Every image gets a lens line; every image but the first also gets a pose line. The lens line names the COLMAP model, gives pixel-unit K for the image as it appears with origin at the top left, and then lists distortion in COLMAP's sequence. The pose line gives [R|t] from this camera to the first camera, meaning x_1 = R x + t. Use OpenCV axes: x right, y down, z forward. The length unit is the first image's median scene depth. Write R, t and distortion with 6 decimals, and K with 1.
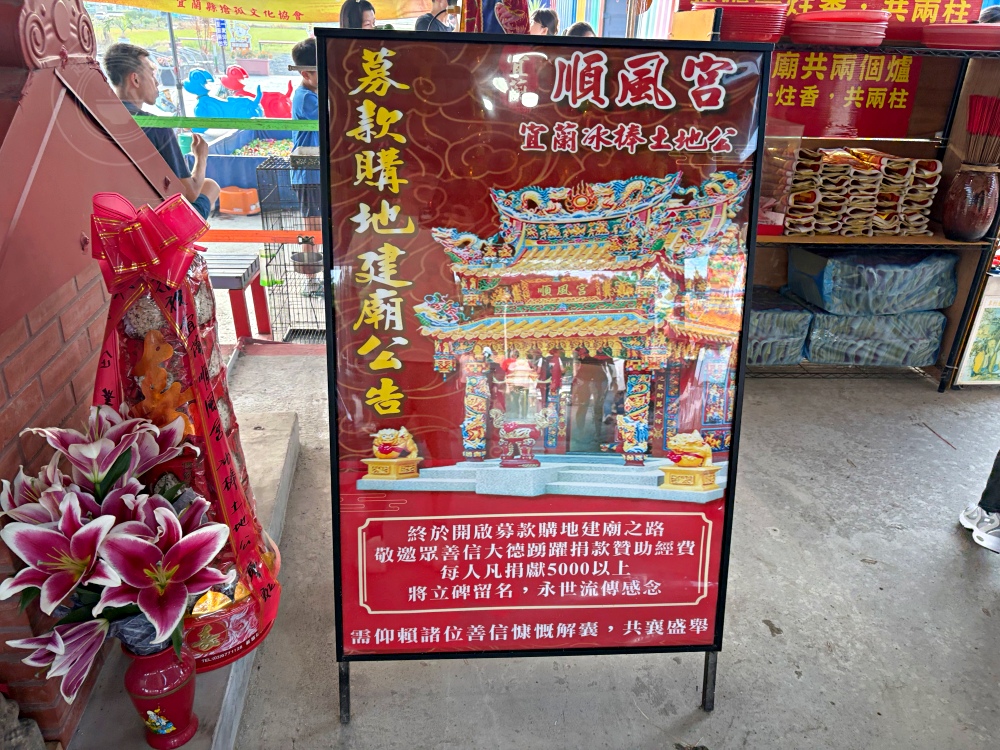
lens RADIAL K [[745.4, 0, 501.5], [0, 745.4, 378.3], [0, 0, 1]] dist [0.009019, -0.009384]
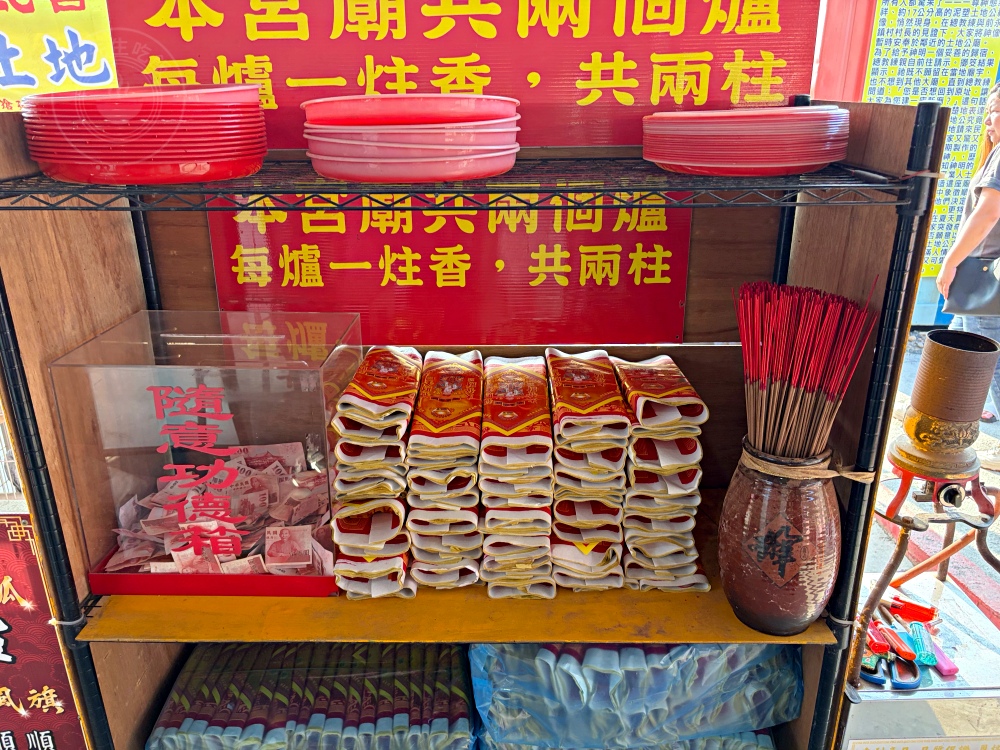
lens RADIAL K [[745.4, 0, 495.8], [0, 745.4, 372.3], [0, 0, 1]] dist [0.009019, -0.009384]
pose [[0.992949, -0.004599, -0.118453, 0.495517], [-0.004649, 0.996967, -0.077685, -0.275120], [0.118451, 0.077688, 0.989916, 0.544363]]
